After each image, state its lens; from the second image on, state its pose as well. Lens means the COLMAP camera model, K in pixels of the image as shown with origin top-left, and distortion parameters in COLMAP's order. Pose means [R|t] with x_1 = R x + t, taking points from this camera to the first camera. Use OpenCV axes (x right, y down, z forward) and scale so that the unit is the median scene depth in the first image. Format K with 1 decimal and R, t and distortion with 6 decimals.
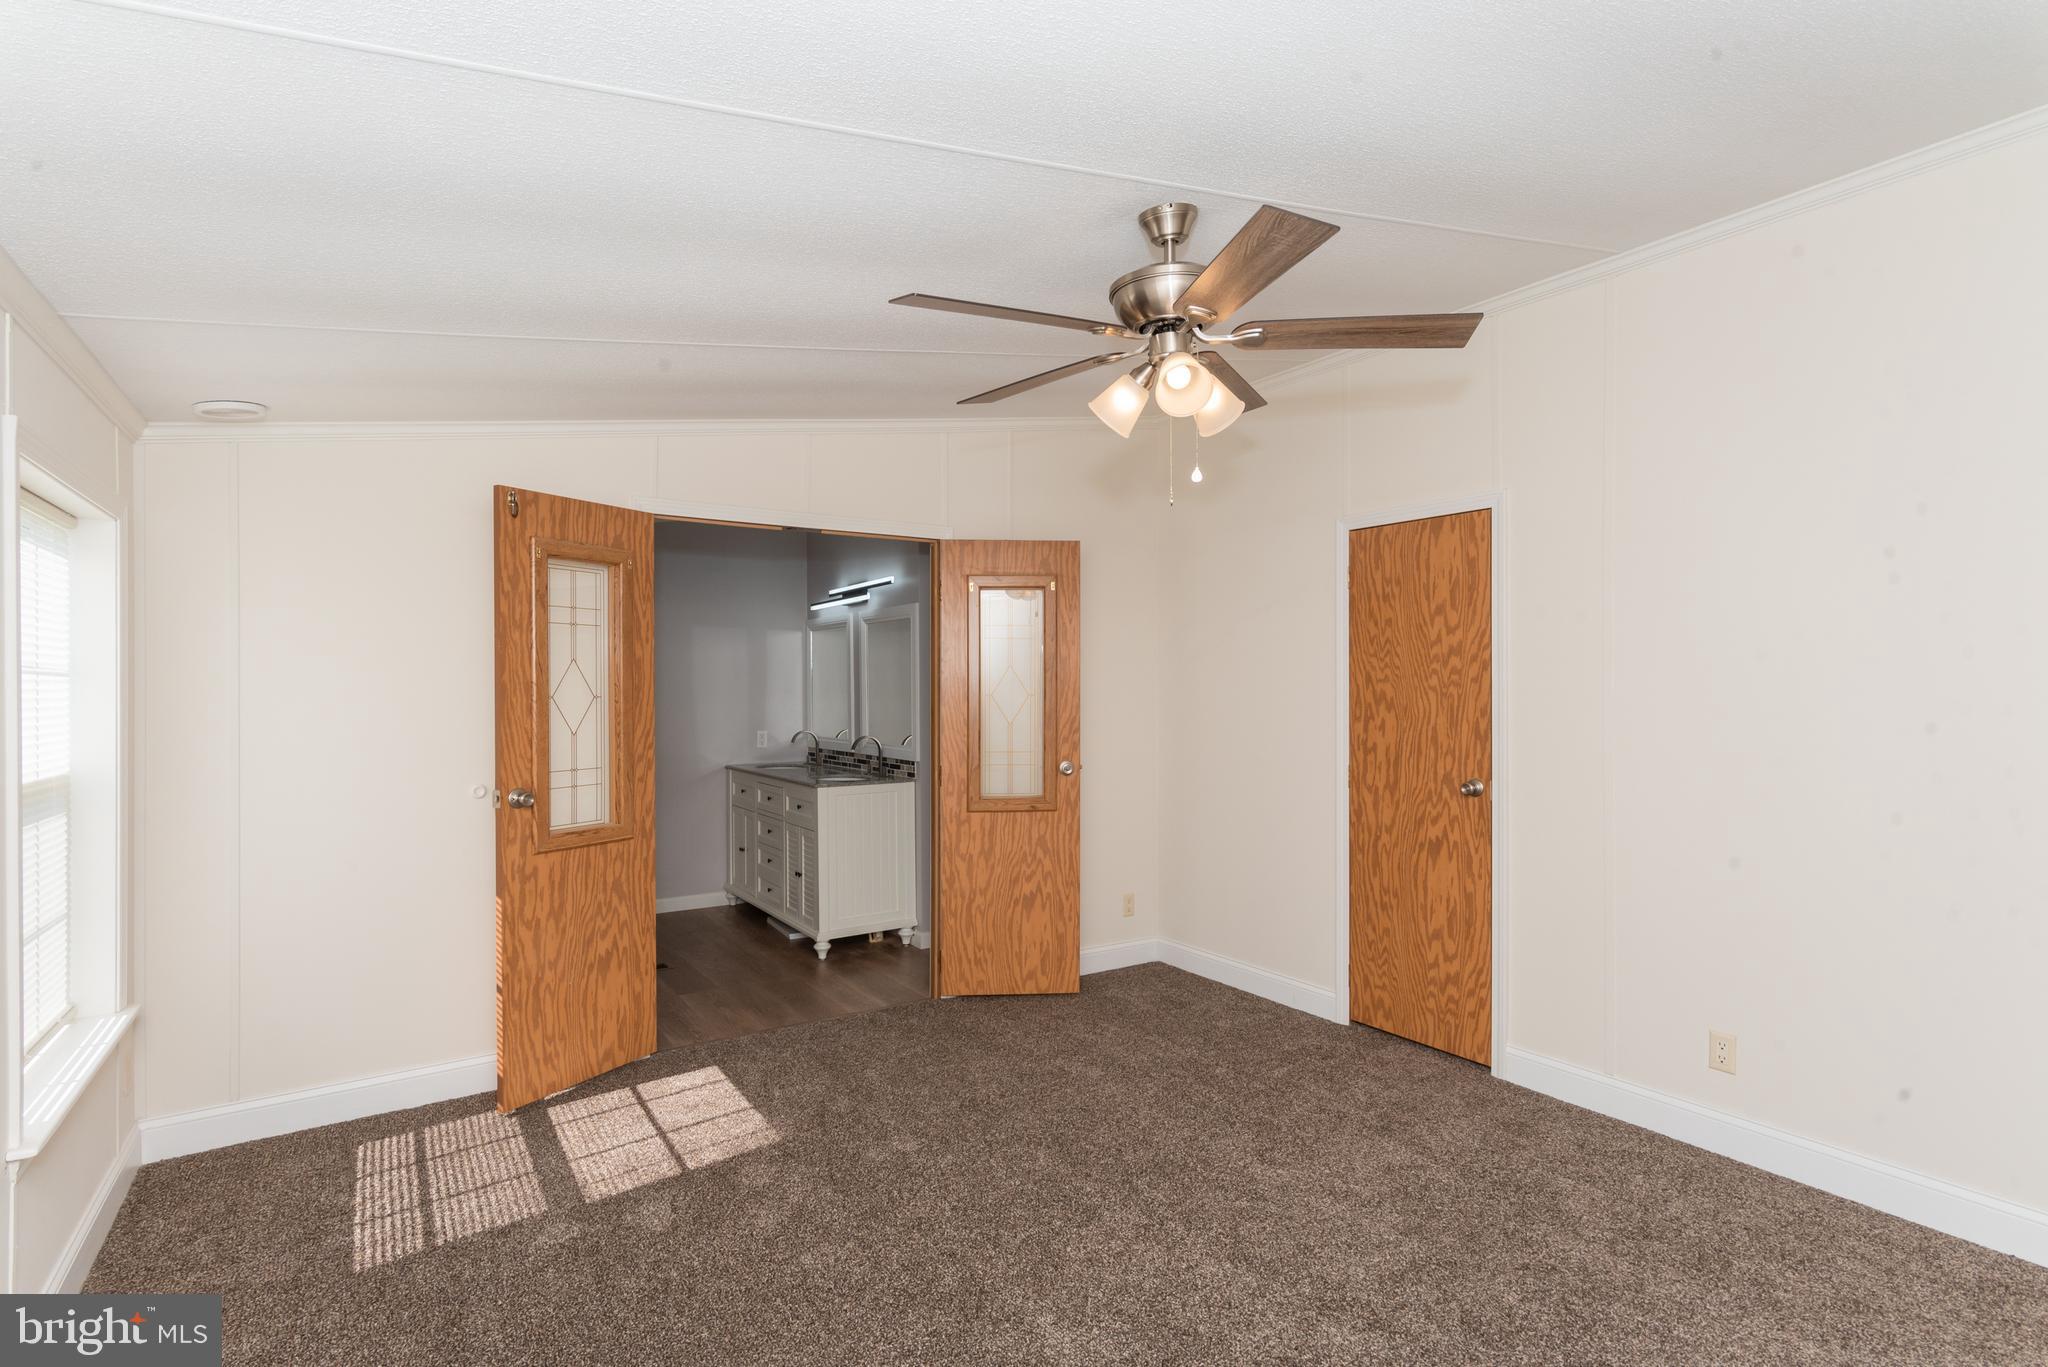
lens RADIAL K [[1002.9, 0, 1034.6], [0, 1002.9, 690.1], [0, 0, 1]] dist [0.011236, -0.001323]
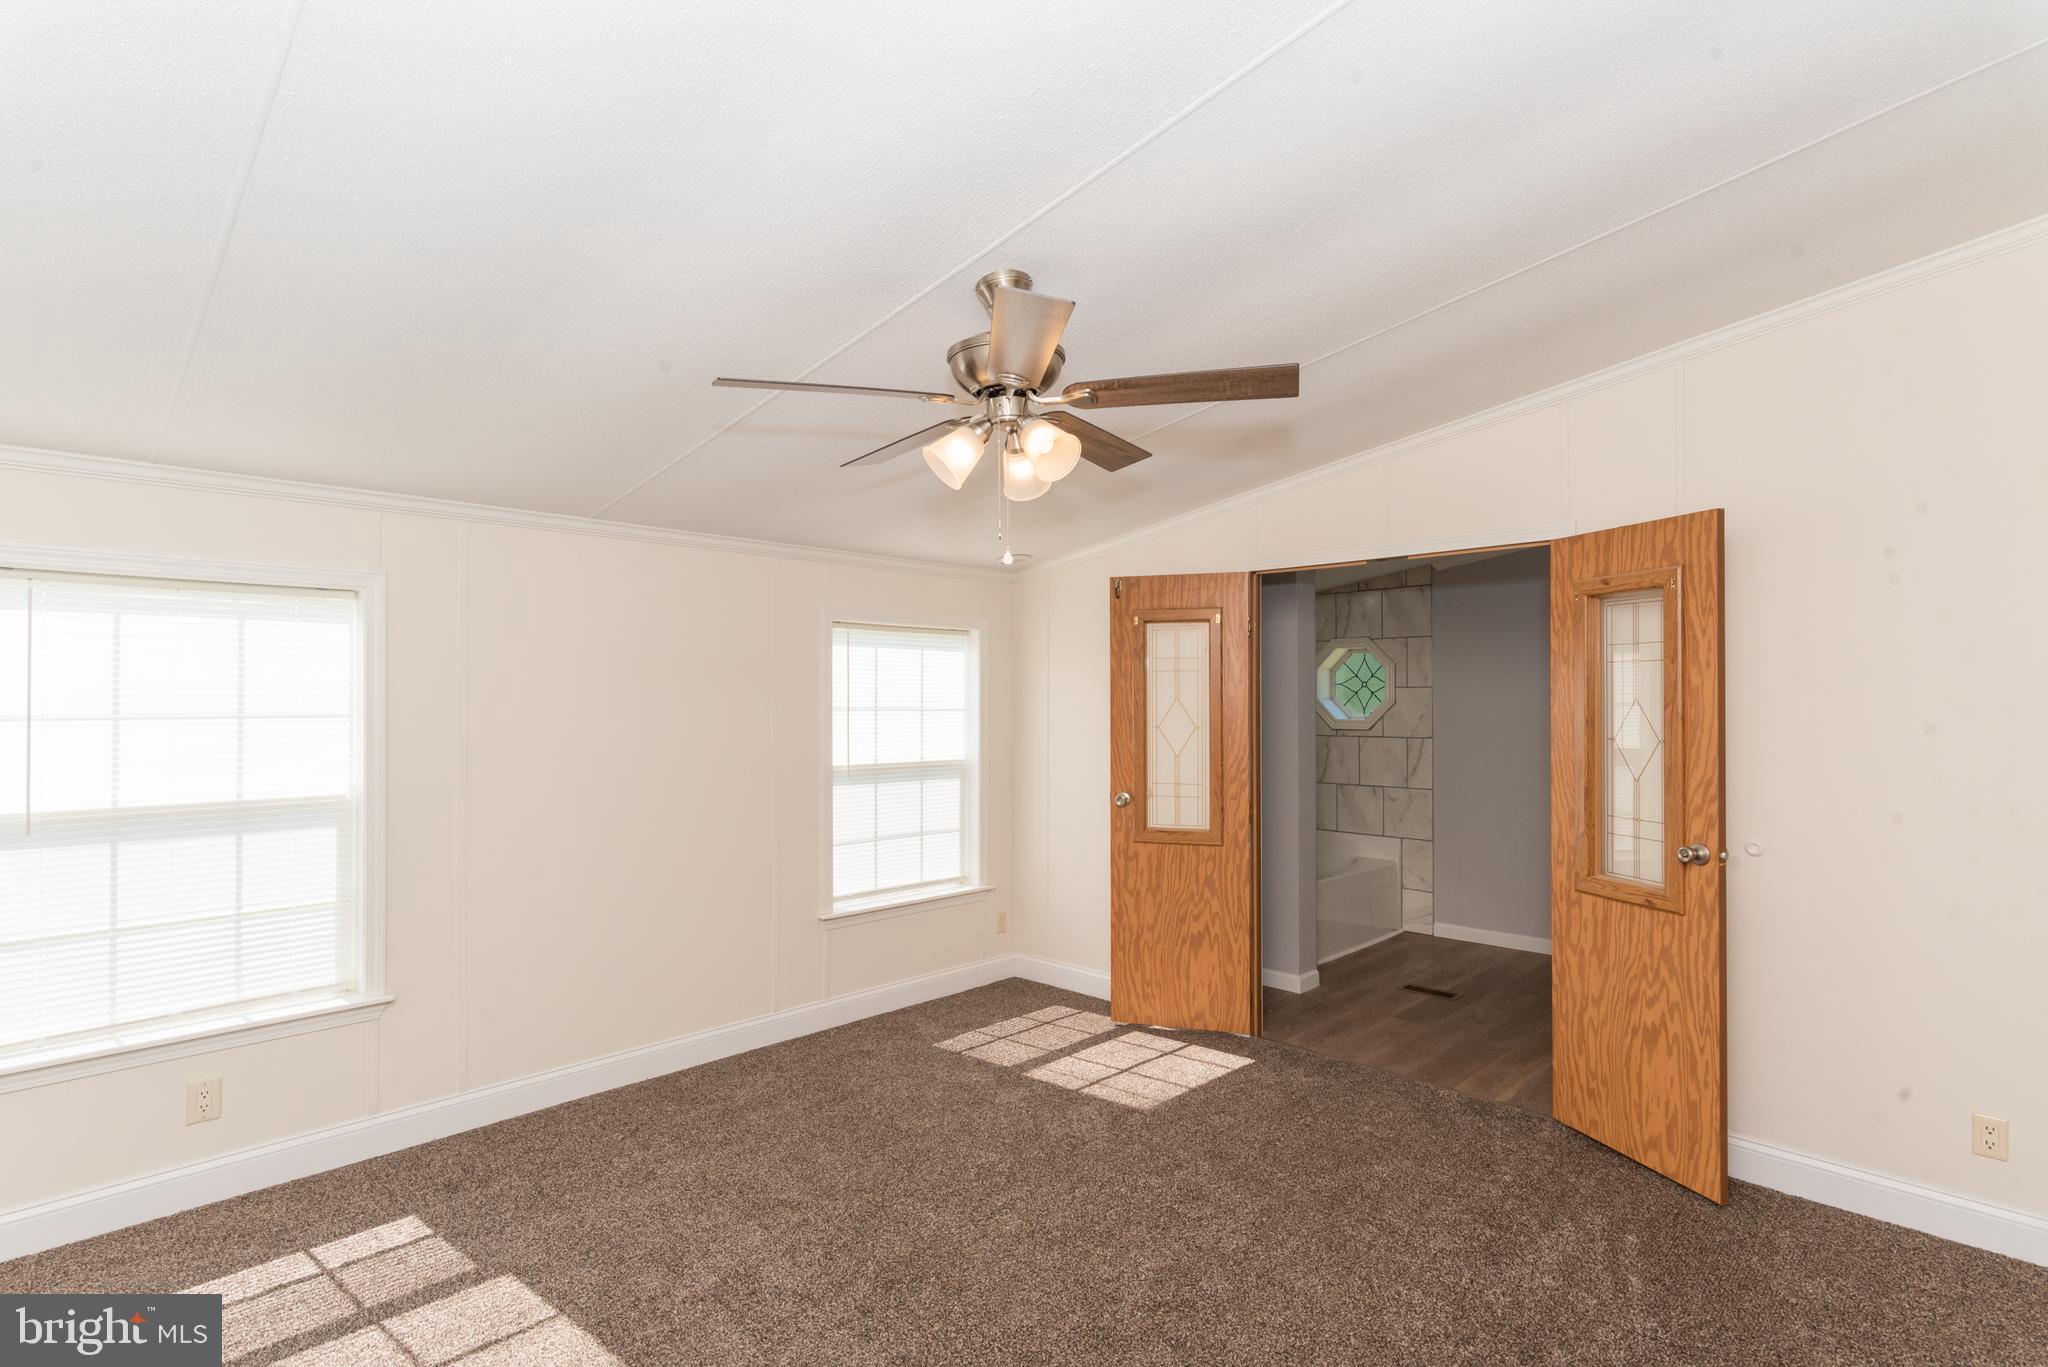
lens RADIAL K [[1017.0, 0, 1017.9], [0, 1017.0, 689.5], [0, 0, 1]] dist [0.006933, -0.001089]
pose [[0.189817, -0.004832, -0.981808, 0.730762], [-0.003492, 0.999978, -0.005596, -0.031105], [0.981813, 0.004491, 0.189796, 0.513383]]
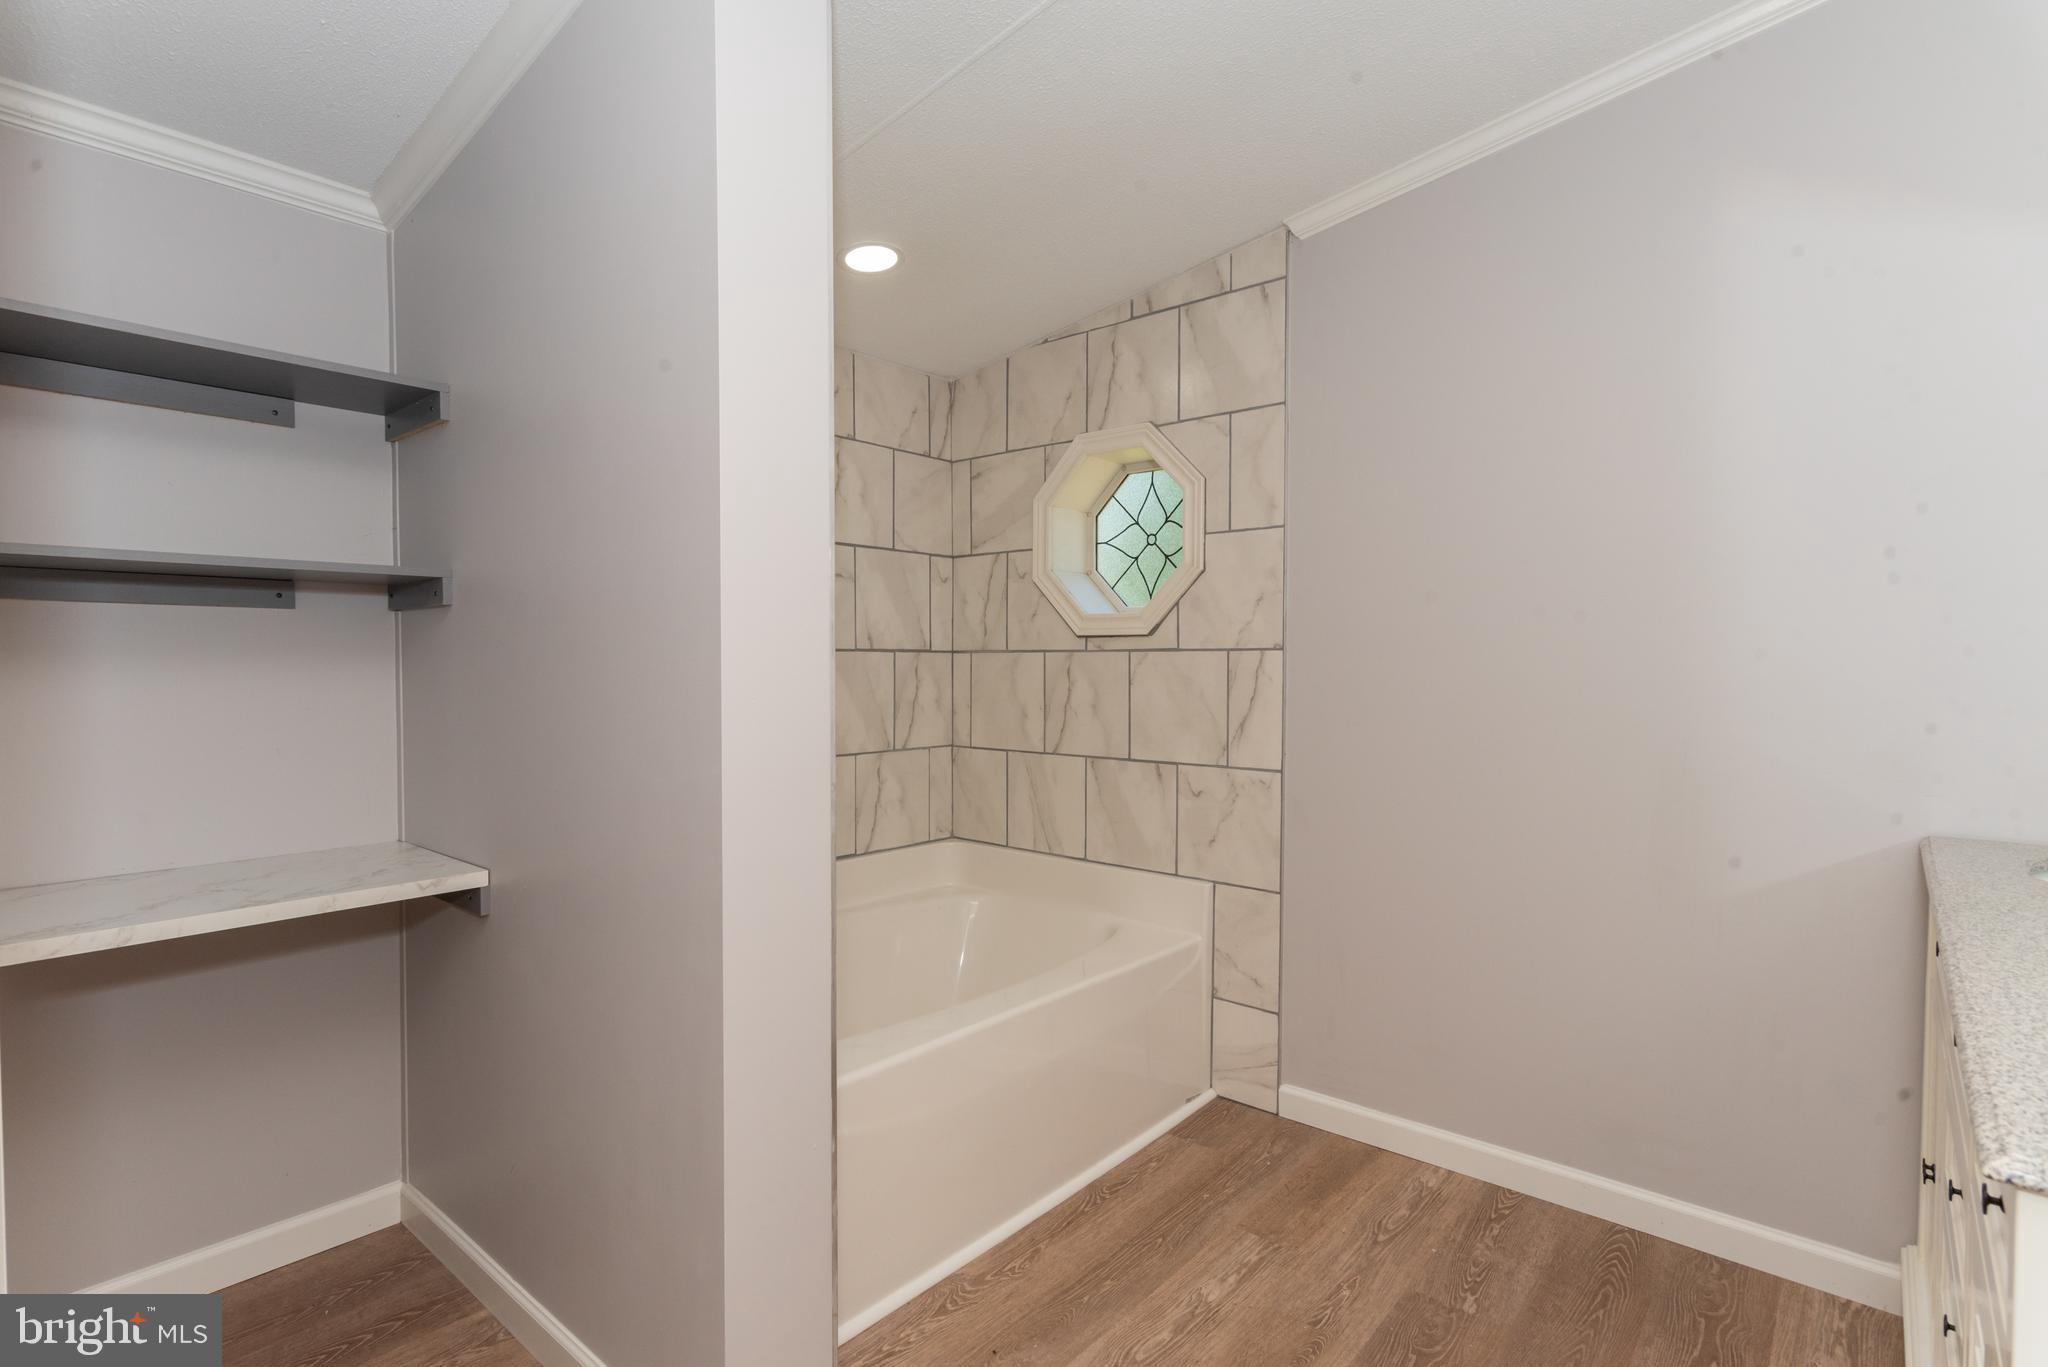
lens RADIAL K [[1017.0, 0, 1017.9], [0, 1017.0, 689.5], [0, 0, 1]] dist [0.006933, -0.001089]
pose [[0.259461, 0.032348, -0.965212, -0.159847], [-0.007600, 0.999476, 0.031453, 0.044649], [0.965724, -0.000825, 0.259571, 1.146029]]
